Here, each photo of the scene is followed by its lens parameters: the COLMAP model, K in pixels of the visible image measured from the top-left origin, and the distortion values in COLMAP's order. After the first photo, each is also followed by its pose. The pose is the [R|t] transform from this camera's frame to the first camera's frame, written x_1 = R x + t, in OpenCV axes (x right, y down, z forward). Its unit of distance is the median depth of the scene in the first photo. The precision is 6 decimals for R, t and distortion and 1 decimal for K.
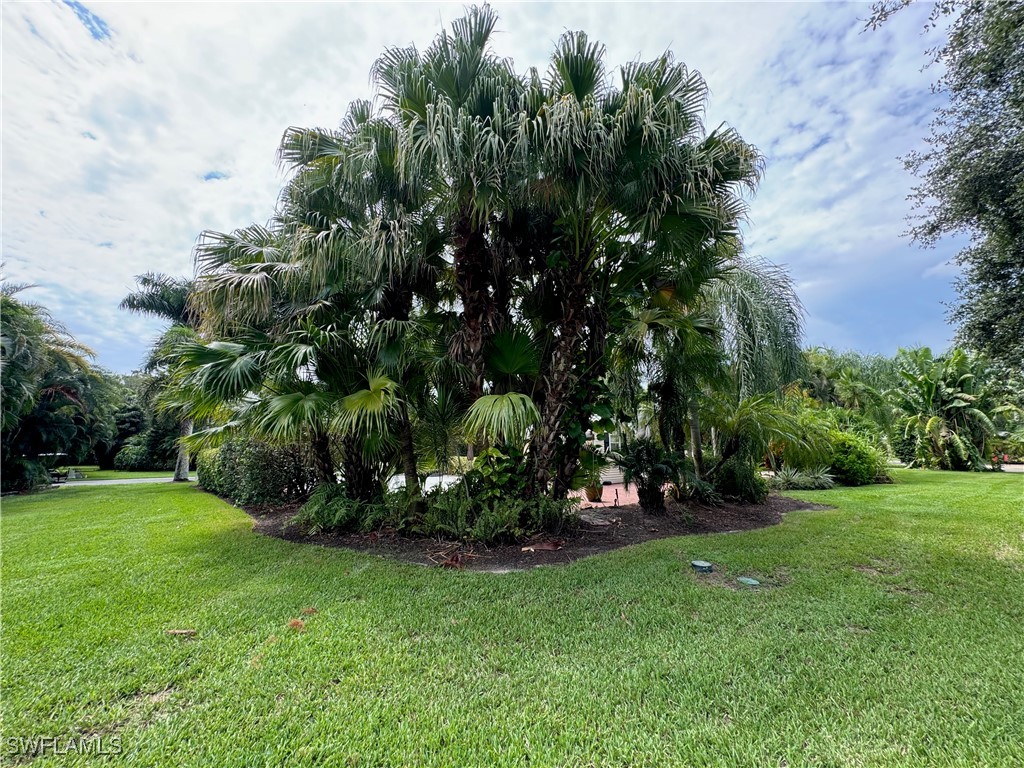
lens RADIAL K [[409.9, 0, 509.6], [0, 409.9, 383.9], [0, 0, 1]] dist [-0.000923, 0.000779]
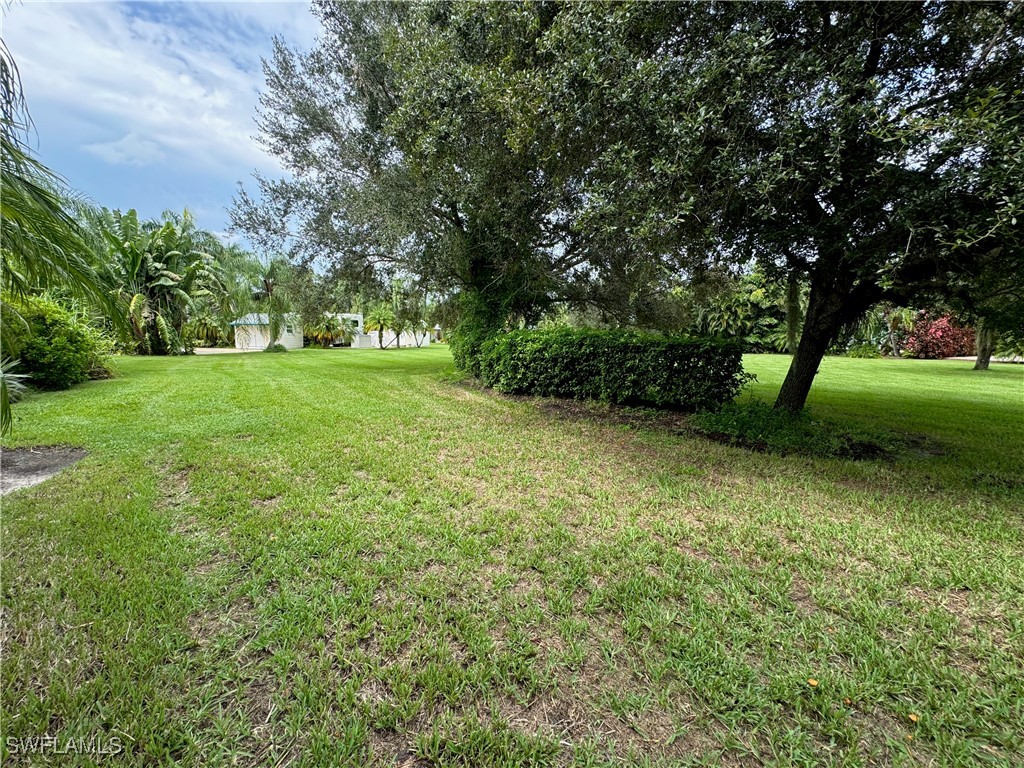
lens RADIAL K [[409.9, 0, 507.9], [0, 409.9, 384.9], [0, 0, 1]] dist [-0.000923, 0.000779]
pose [[-0.021306, -0.114815, 0.993158, 0.153873], [-0.164295, 0.980281, 0.109802, 0.046246], [-0.986181, -0.160831, -0.039749, 0.248988]]
